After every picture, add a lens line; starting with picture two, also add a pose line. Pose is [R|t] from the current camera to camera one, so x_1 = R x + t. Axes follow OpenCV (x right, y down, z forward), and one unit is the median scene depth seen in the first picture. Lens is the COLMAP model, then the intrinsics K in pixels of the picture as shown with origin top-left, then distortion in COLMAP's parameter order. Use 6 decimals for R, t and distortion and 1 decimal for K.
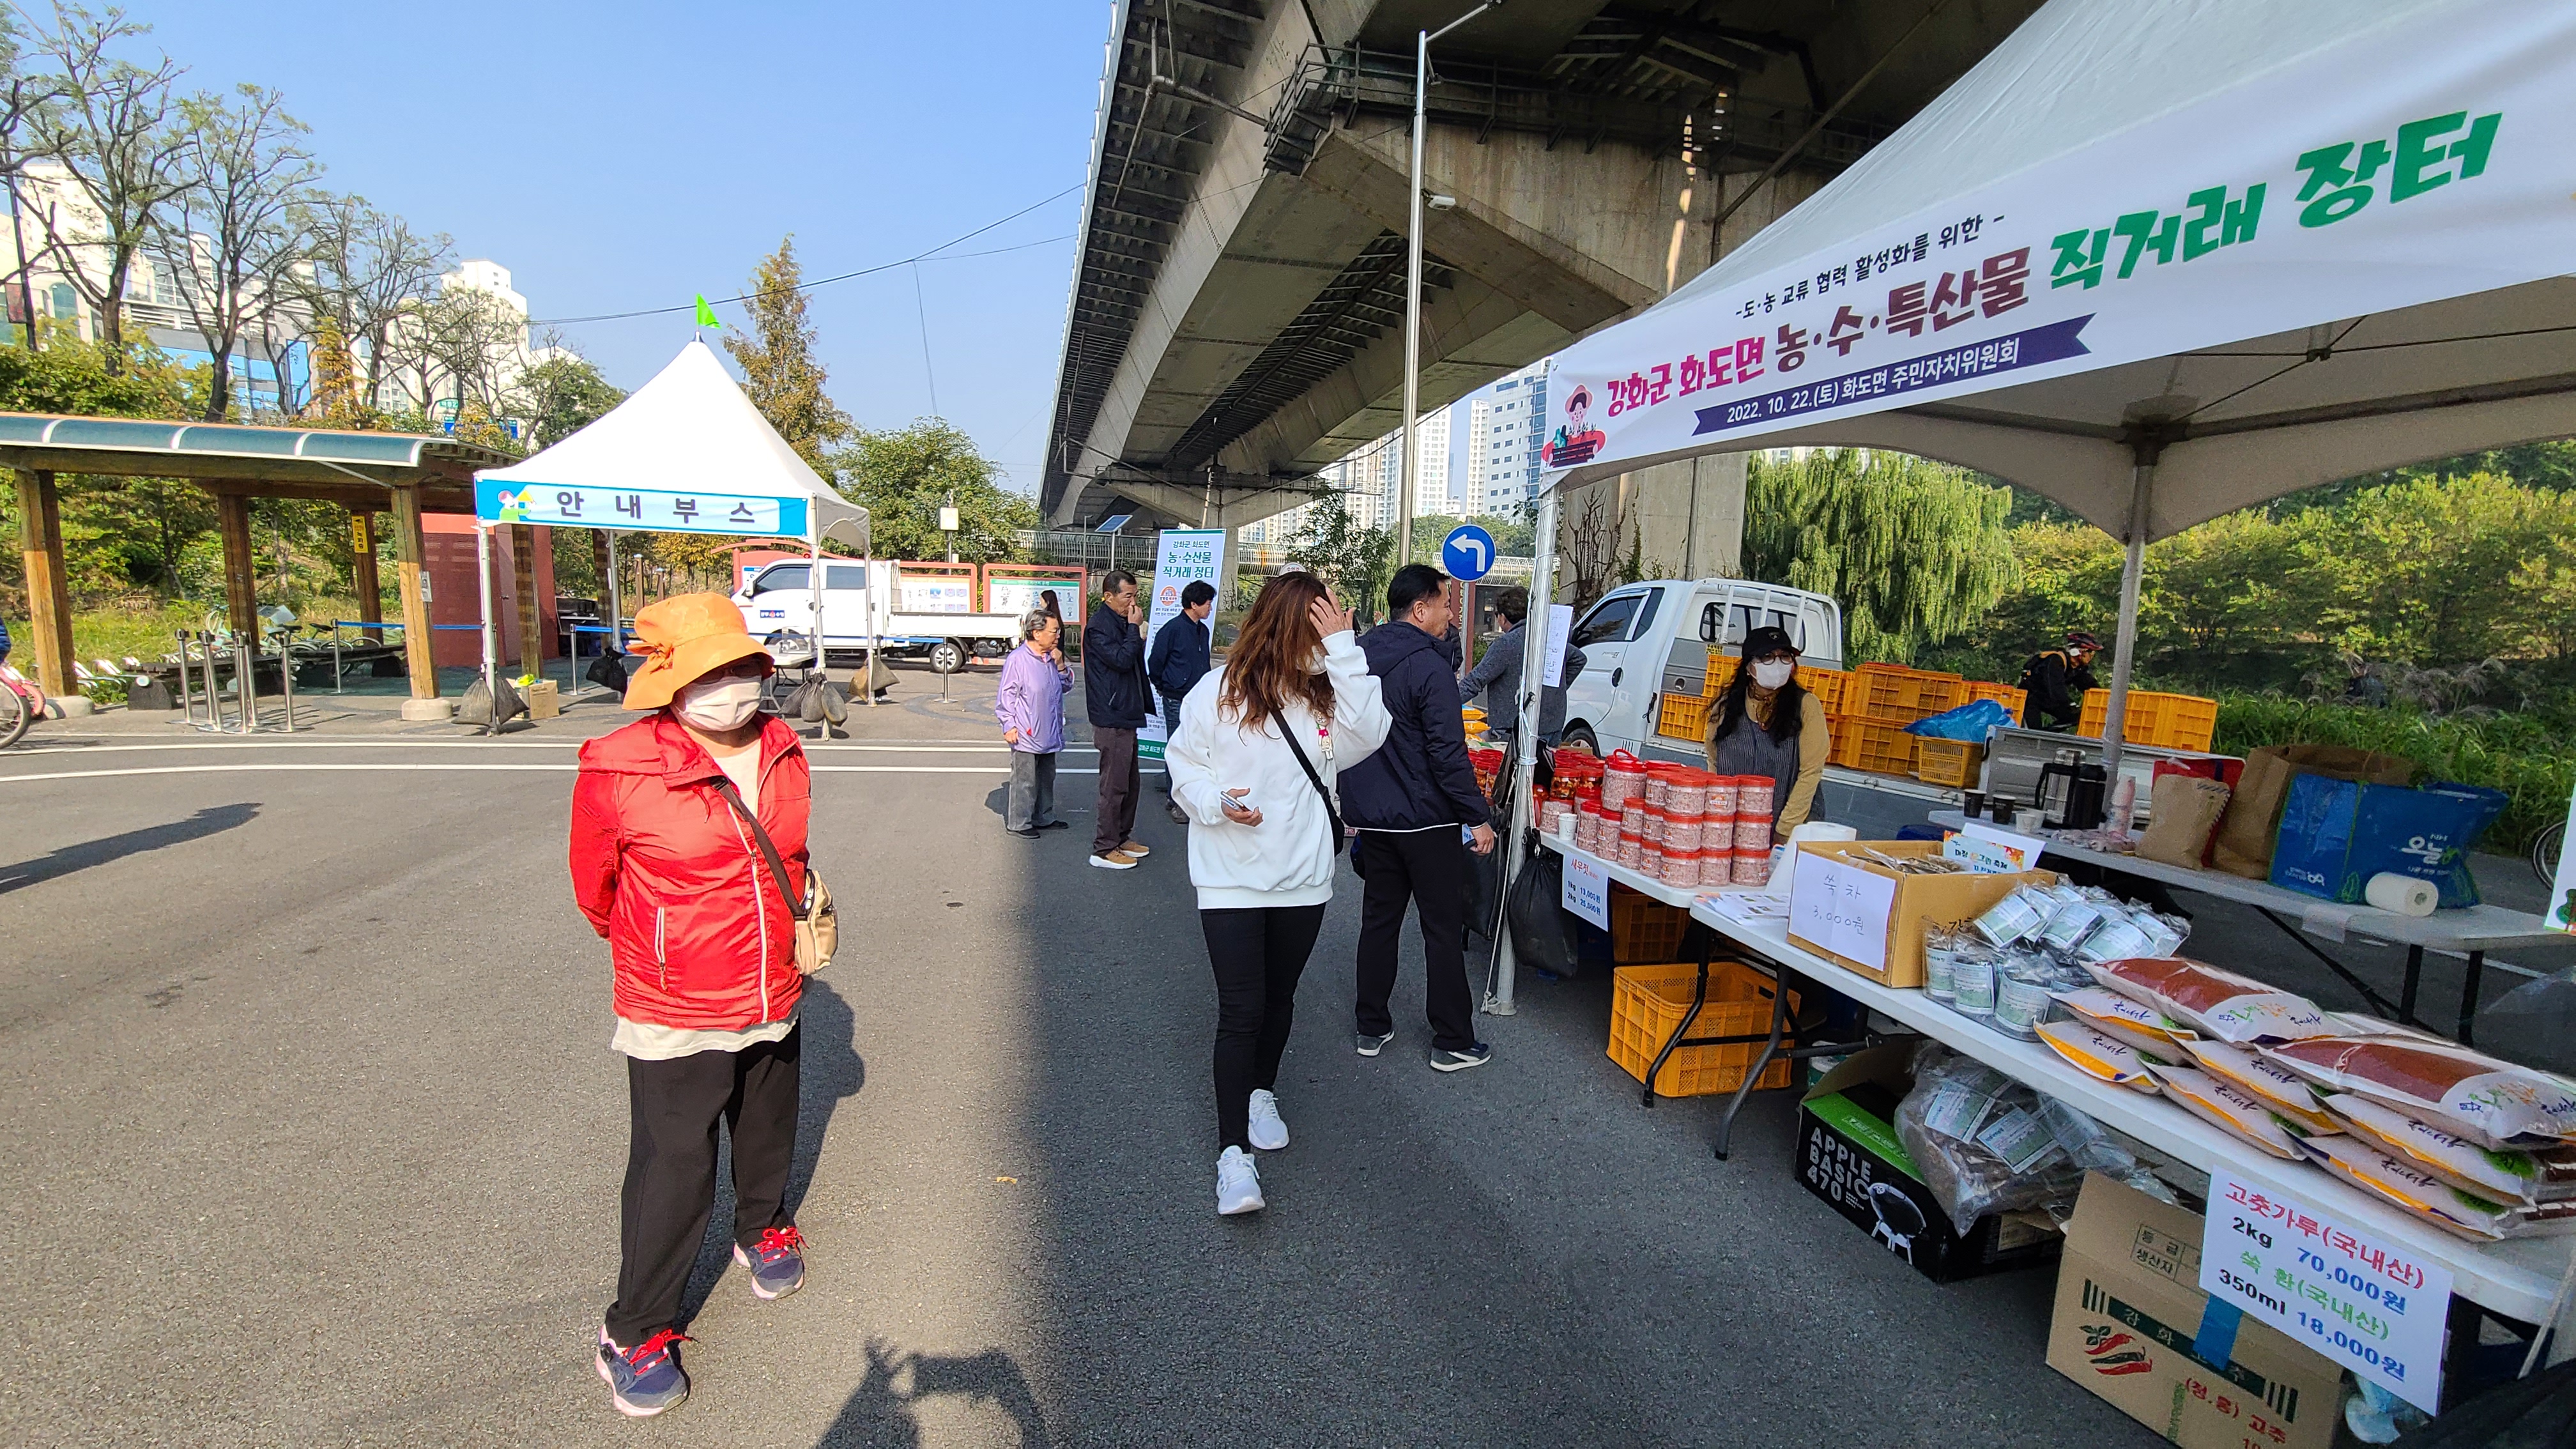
lens RADIAL K [[1050.8, 0, 1280.5], [0, 1050.8, 727.8], [0, 0, 1]] dist [-0.019112, -0.000506]
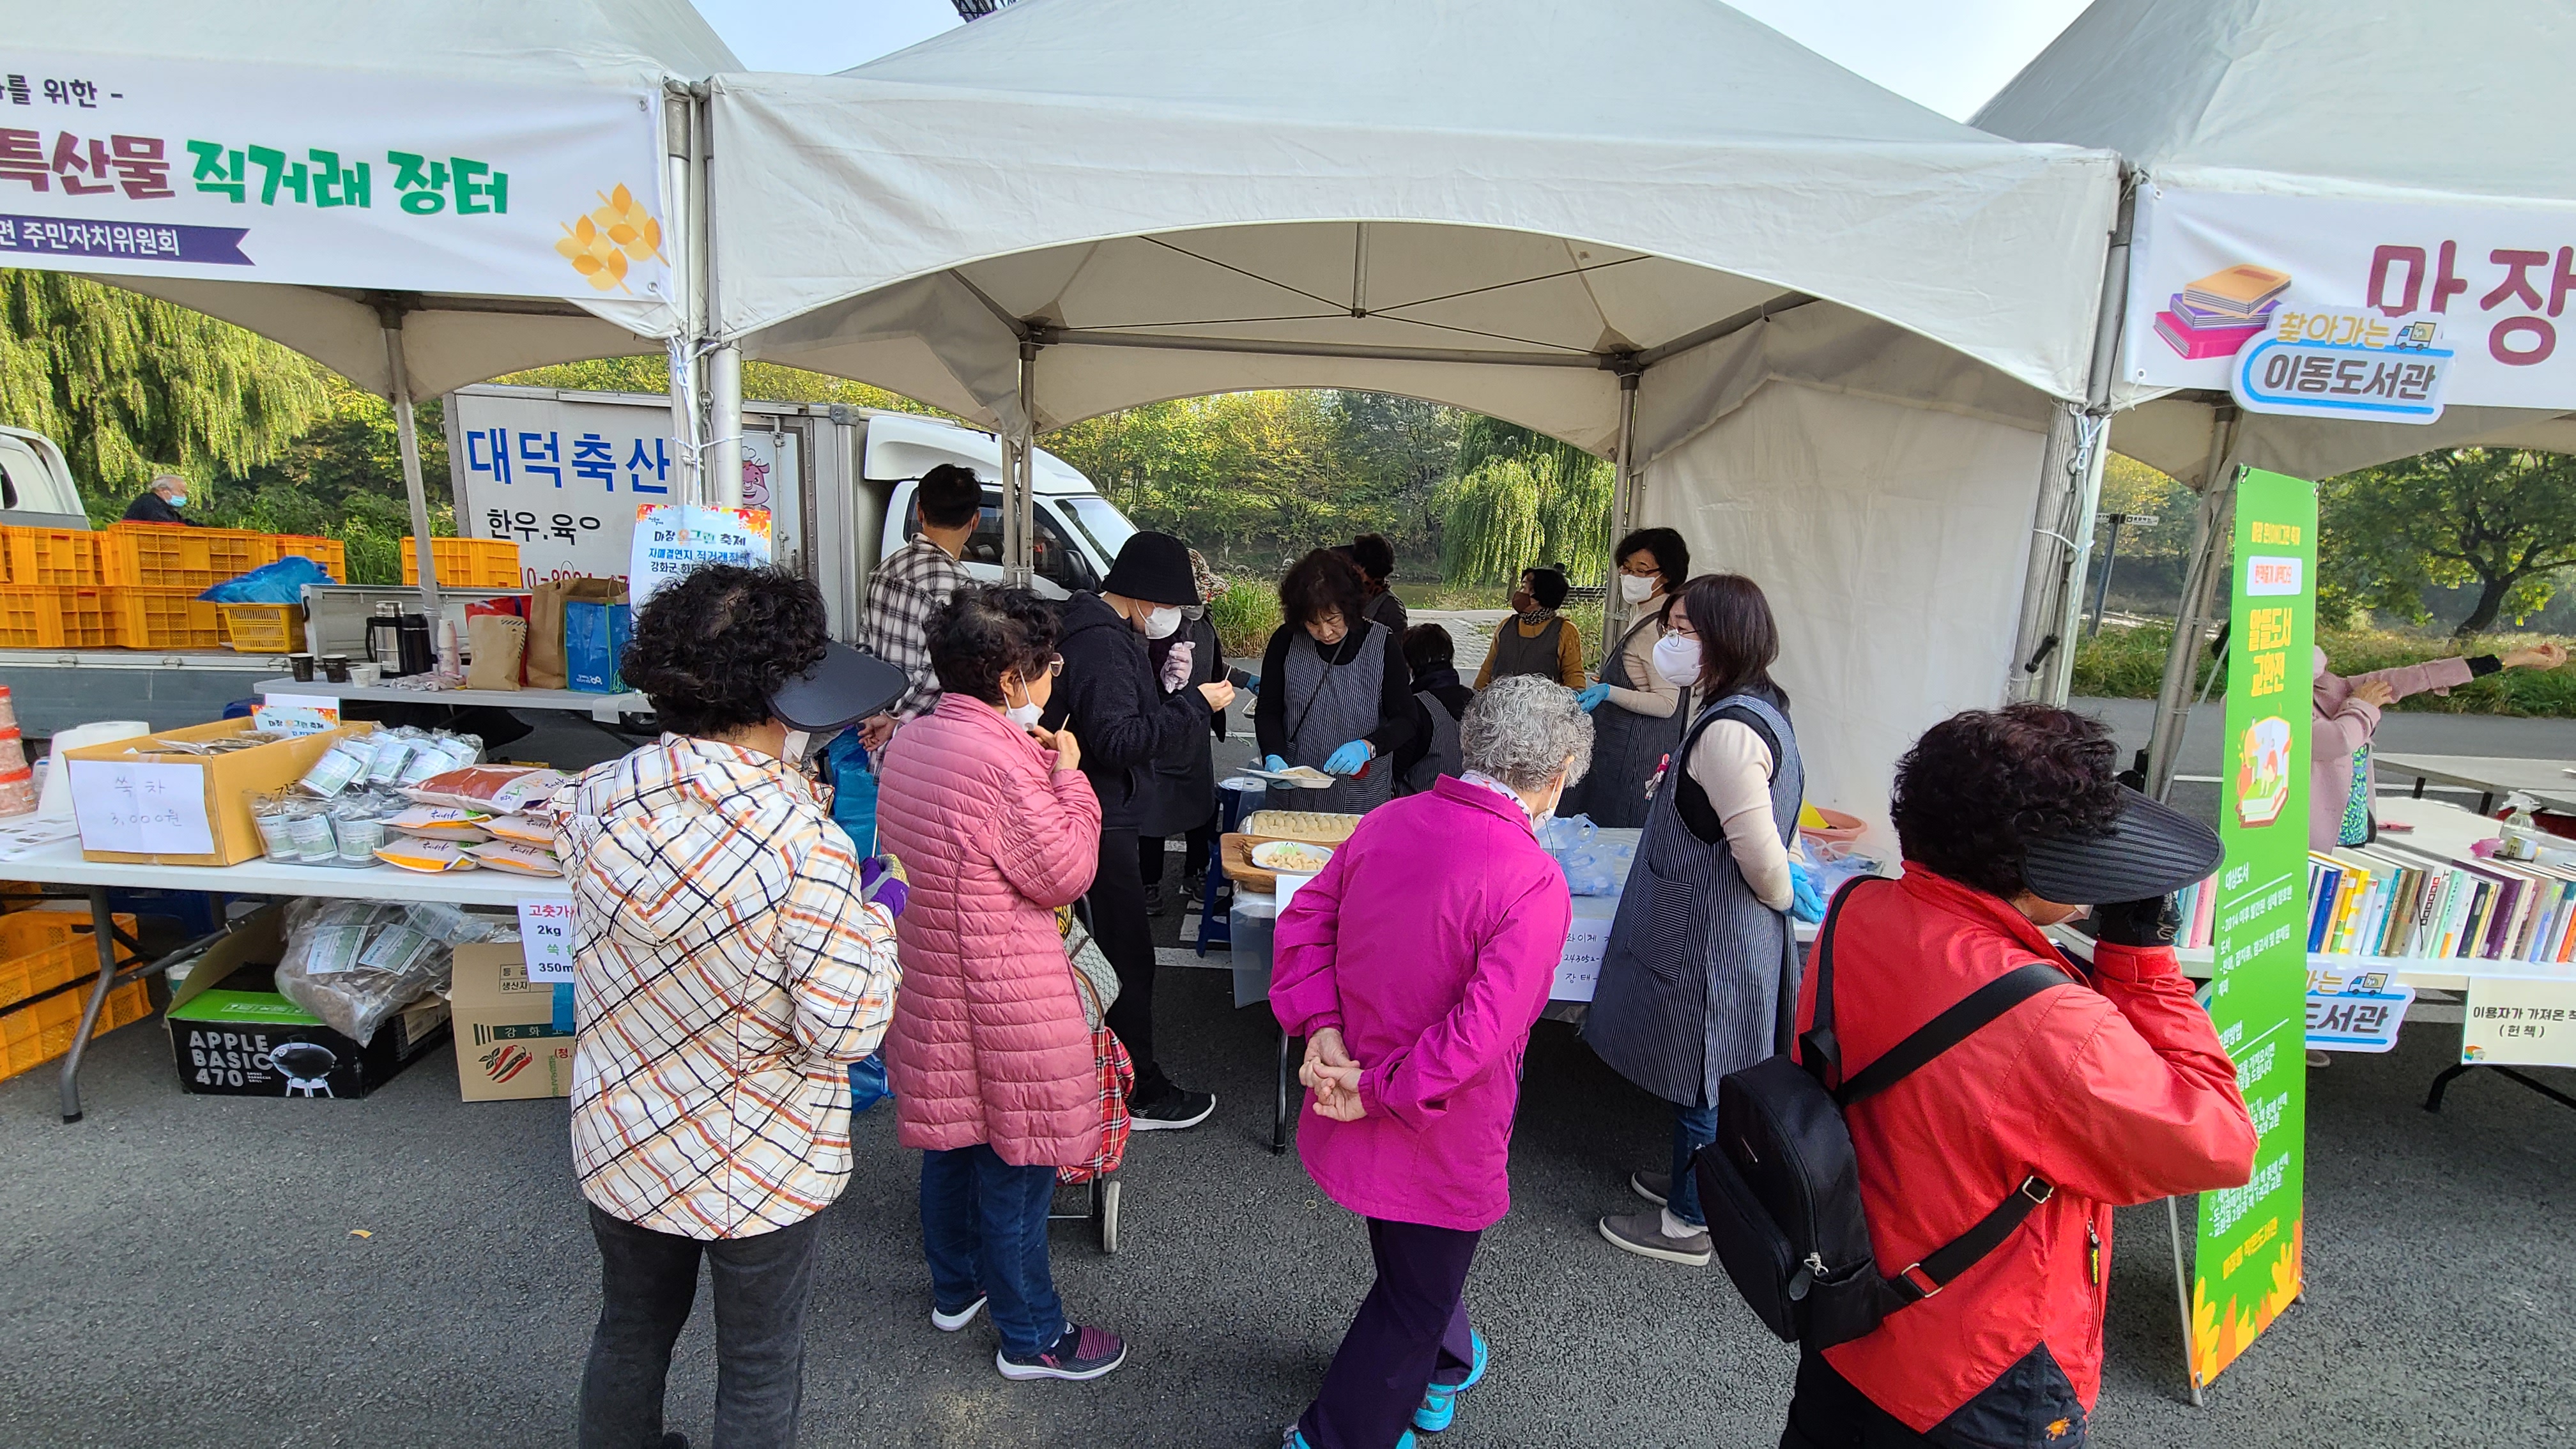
lens RADIAL K [[1070.7, 0, 1284.6], [0, 1070.7, 737.5], [0, 0, 1]] dist [-0.016958, 0.007463]
pose [[0.248915, -0.238297, 0.938752, -0.105121], [0.079498, 0.971016, 0.225408, -0.026682], [-0.965257, 0.018521, 0.260644, -0.272026]]
